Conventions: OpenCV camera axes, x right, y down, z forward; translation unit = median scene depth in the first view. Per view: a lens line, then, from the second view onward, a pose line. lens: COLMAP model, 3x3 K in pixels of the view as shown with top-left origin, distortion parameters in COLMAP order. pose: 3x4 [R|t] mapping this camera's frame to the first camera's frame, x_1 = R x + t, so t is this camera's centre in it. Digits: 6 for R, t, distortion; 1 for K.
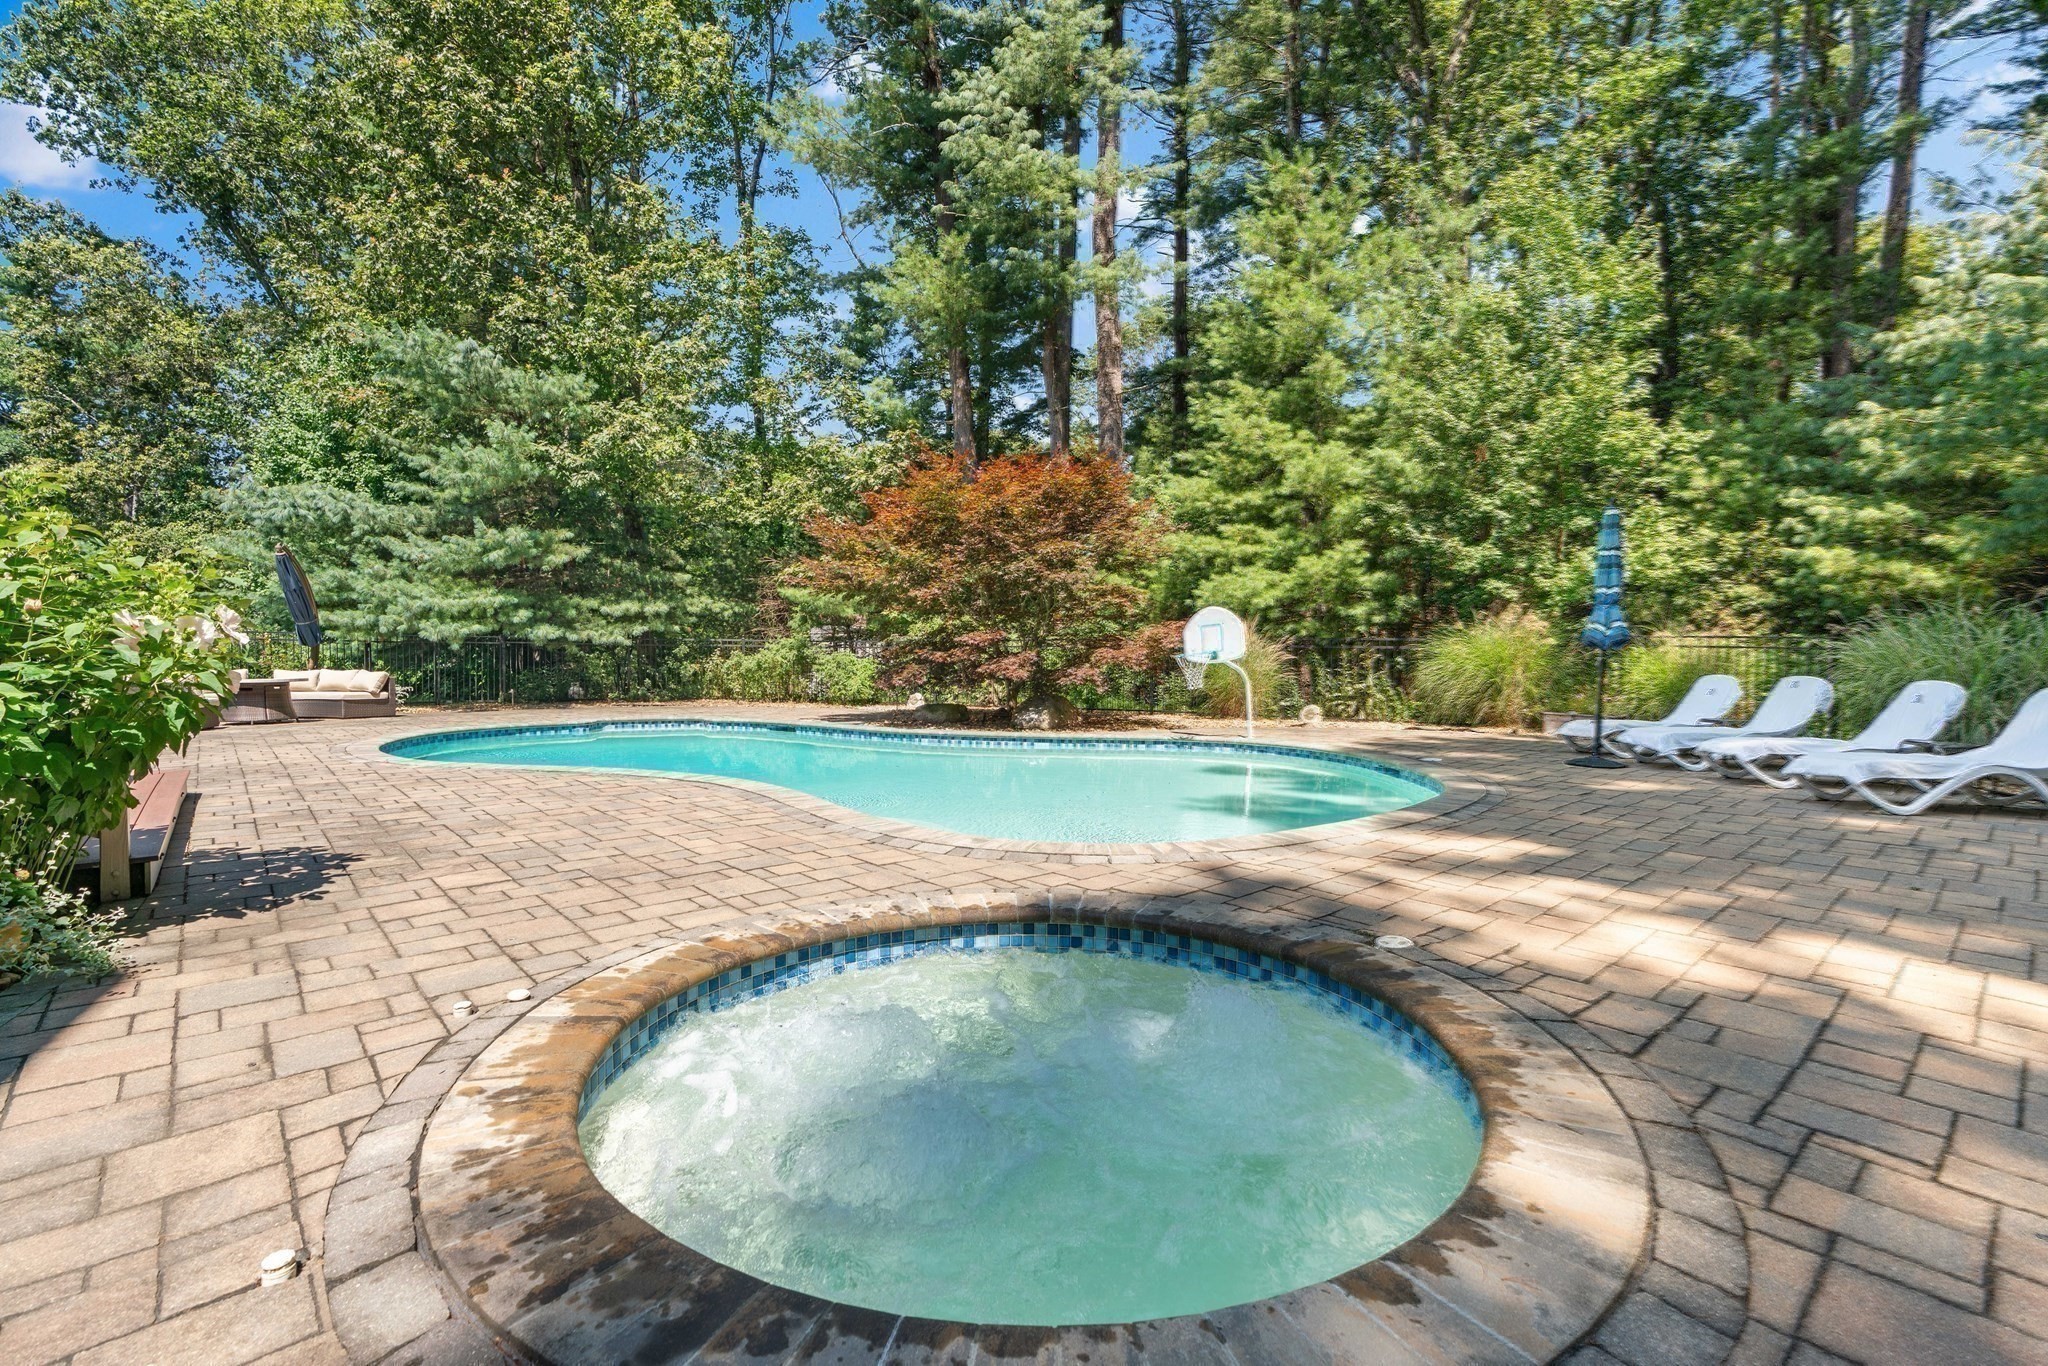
lens RADIAL K [[923.4, 0, 1017.6], [0, 923.4, 677.3], [0, 0, 1]] dist [-0.003342, 0.000868]
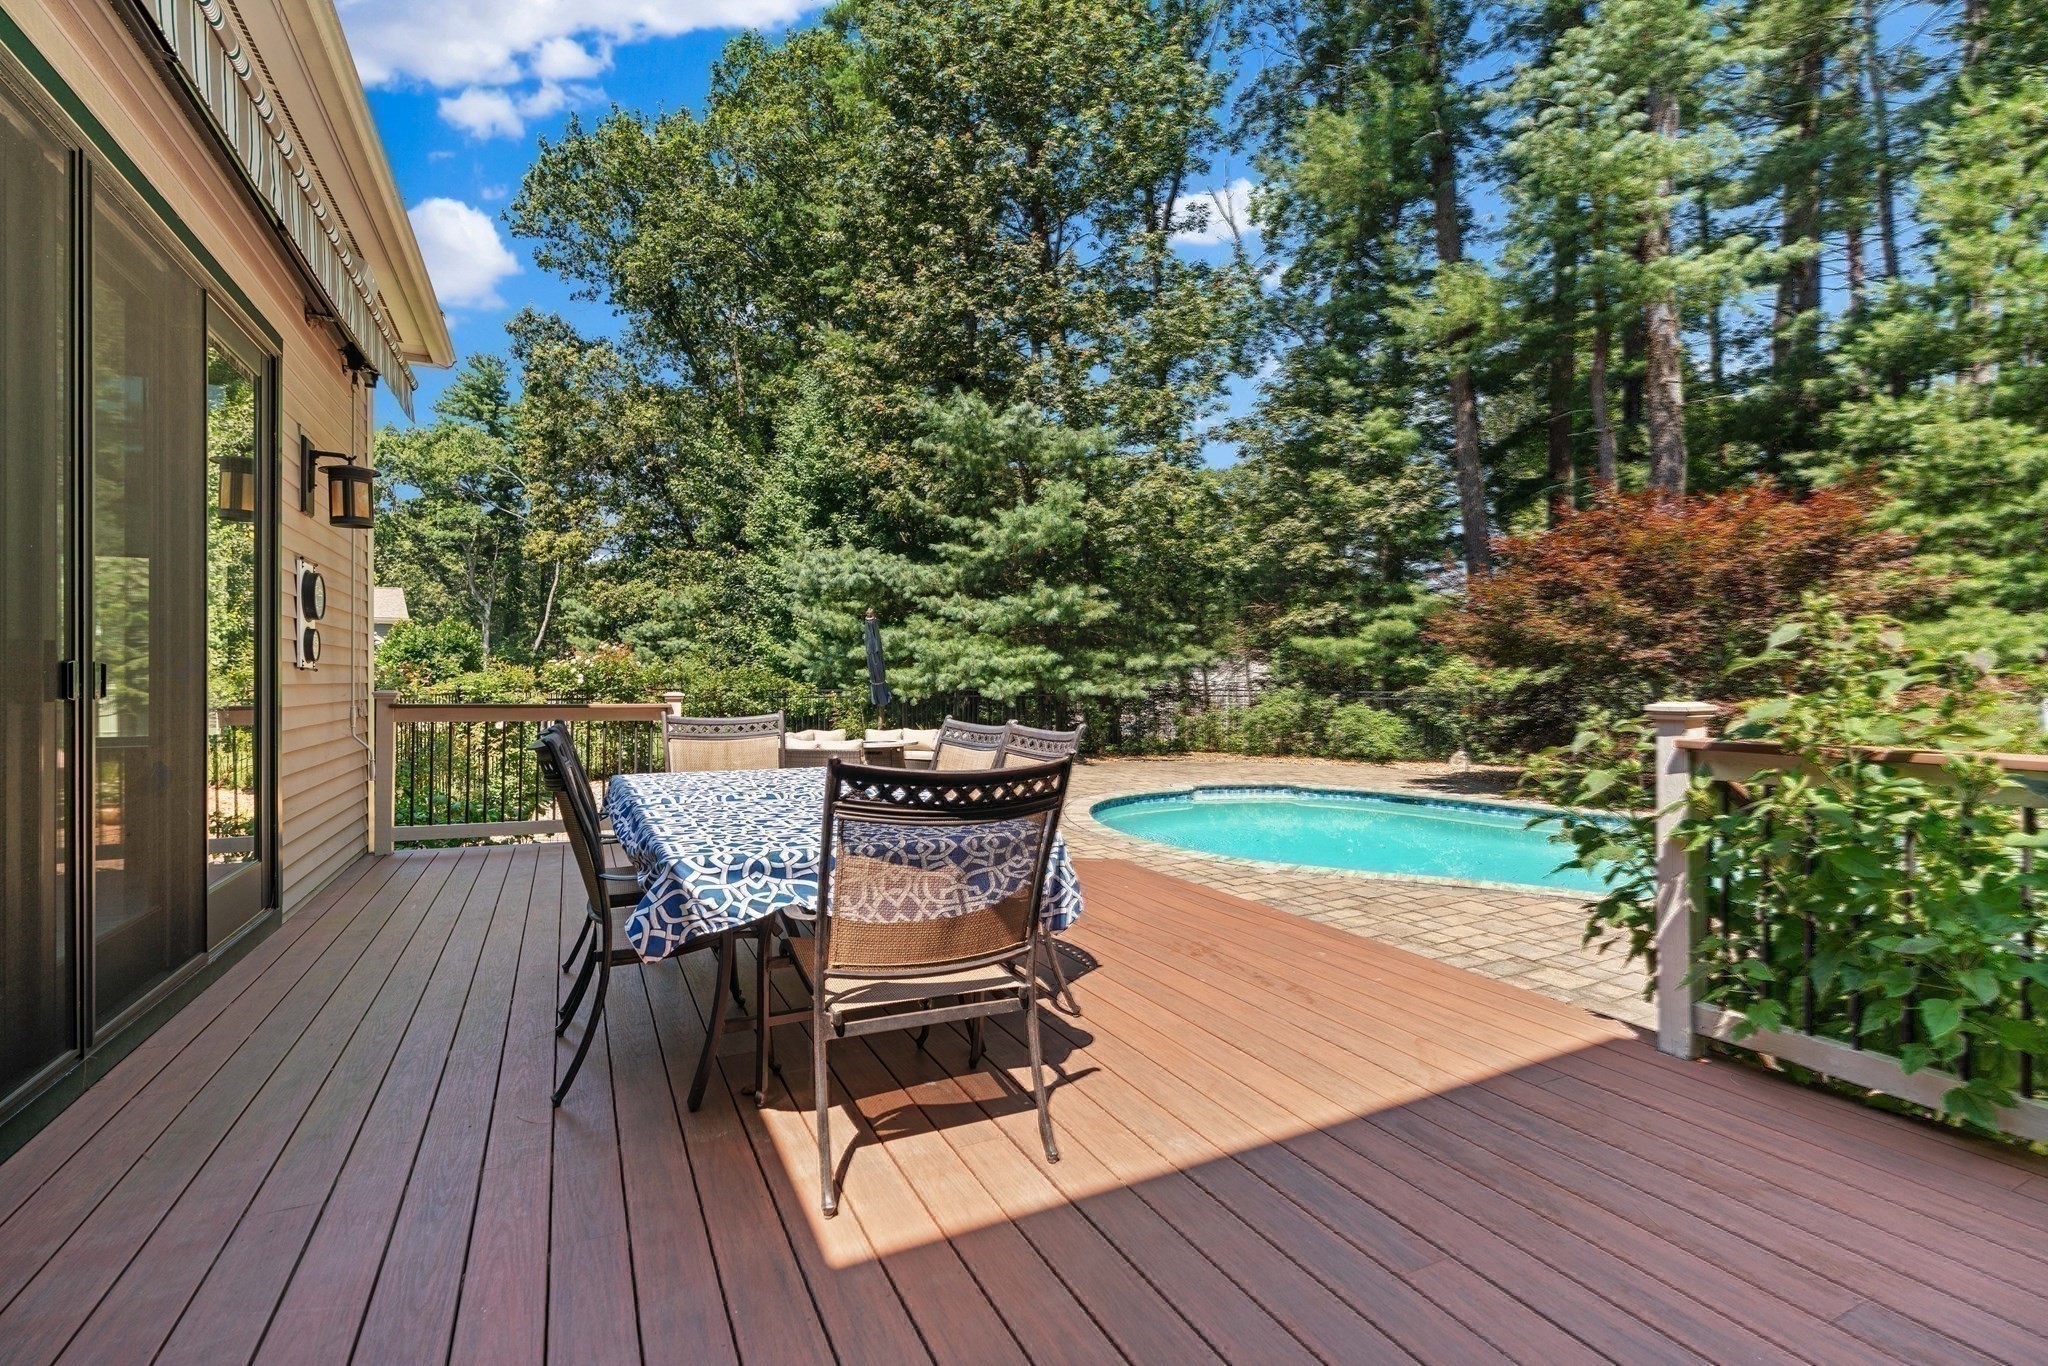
lens RADIAL K [[923.4, 0, 1017.6], [0, 923.4, 677.3], [0, 0, 1]] dist [-0.003342, 0.000868]
pose [[0.967765, -0.005721, -0.251791, -0.334893], [-0.001078, 0.999639, -0.026858, -0.034553], [0.251854, 0.026263, 0.967409, 0.022586]]
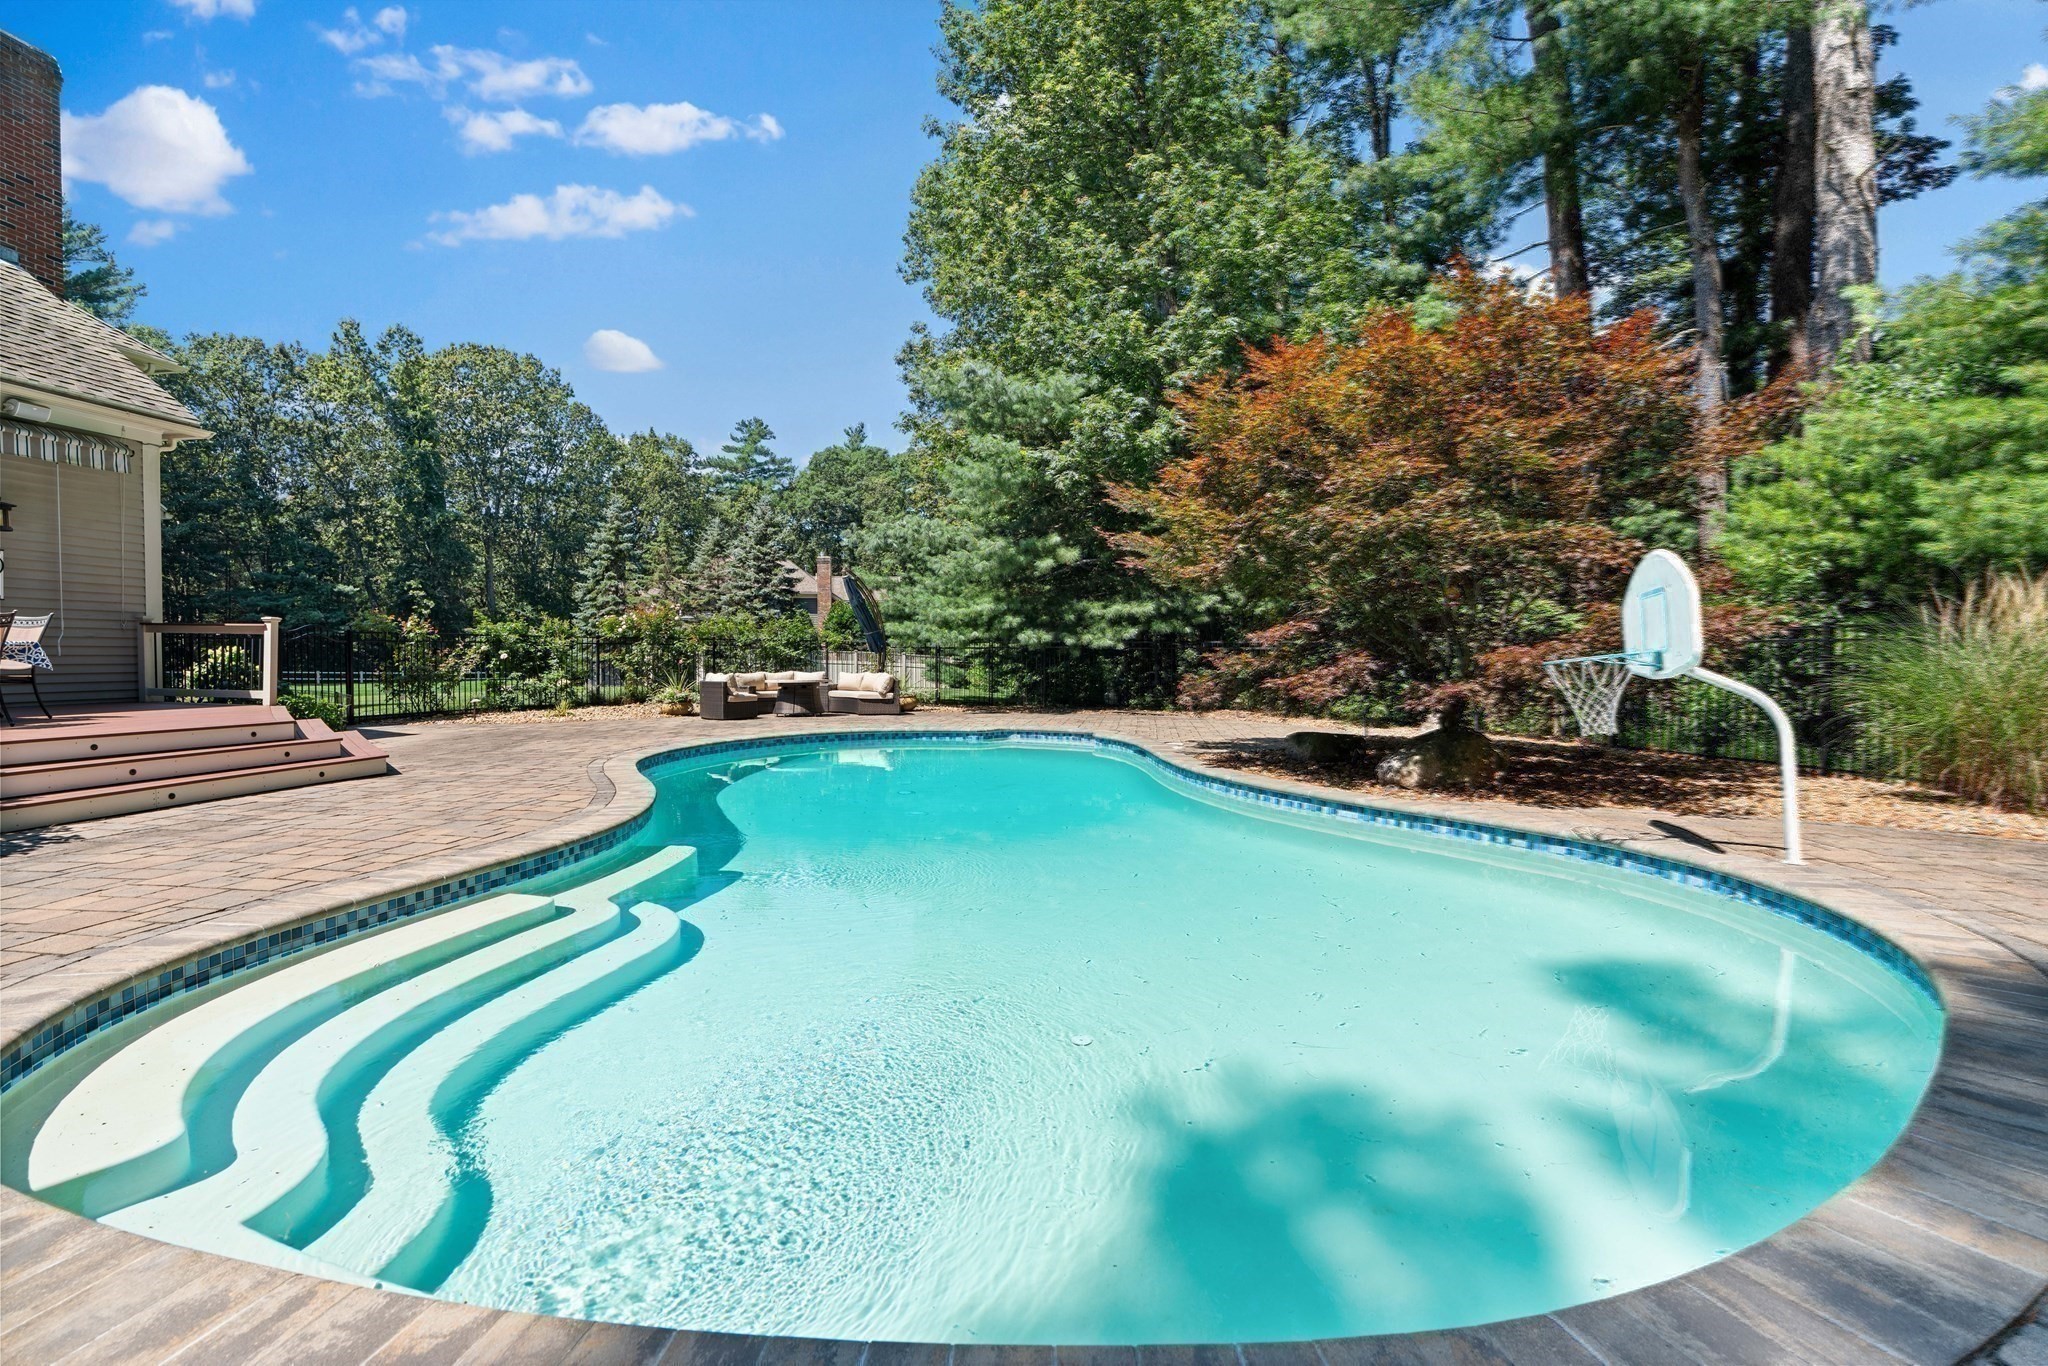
lens RADIAL K [[923.4, 0, 1017.6], [0, 923.4, 677.3], [0, 0, 1]] dist [-0.003342, 0.000868]
pose [[0.650745, 0.014037, -0.759166, 0.239520], [-0.019346, 0.999811, 0.001904, -0.007222], [0.759050, 0.013448, 0.650894, 0.340420]]
